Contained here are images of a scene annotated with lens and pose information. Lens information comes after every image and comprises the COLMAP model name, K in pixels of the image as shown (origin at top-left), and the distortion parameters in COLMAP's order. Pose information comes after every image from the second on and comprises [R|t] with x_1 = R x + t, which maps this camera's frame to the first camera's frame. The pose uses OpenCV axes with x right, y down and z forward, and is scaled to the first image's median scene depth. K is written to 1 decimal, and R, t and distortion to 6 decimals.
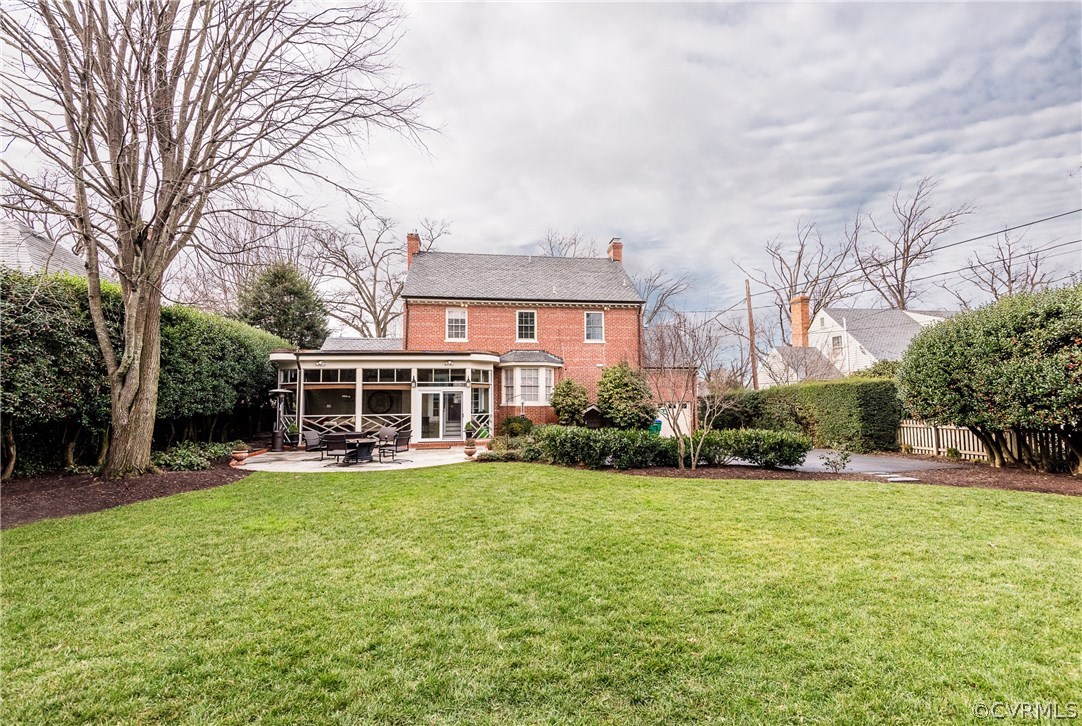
lens RADIAL K [[502.3, 0, 538.6], [0, 502.3, 367.2], [0, 0, 1]] dist [0.016132, -0.002450]
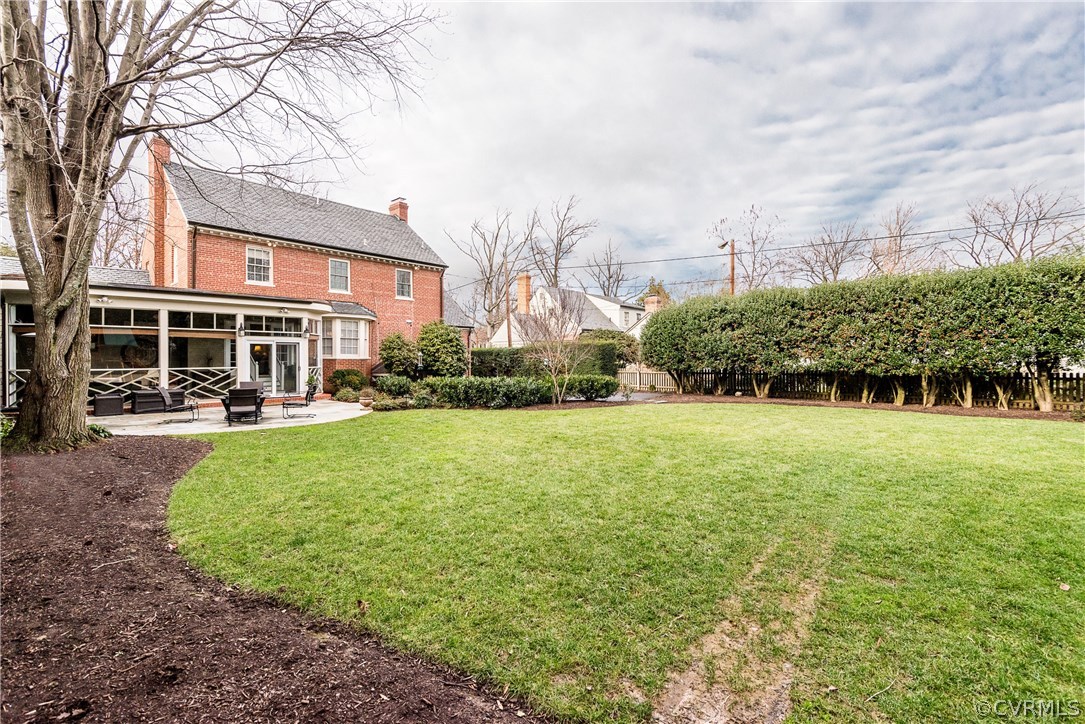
lens RADIAL K [[503.7, 0, 553.0], [0, 503.7, 357.6], [0, 0, 1]] dist [0.016132, -0.002450]
pose [[0.749787, 0.006002, 0.661652, -0.413564], [-0.050626, 0.997548, 0.048321, 0.007016], [-0.659739, -0.069727, 0.748253, -0.006088]]
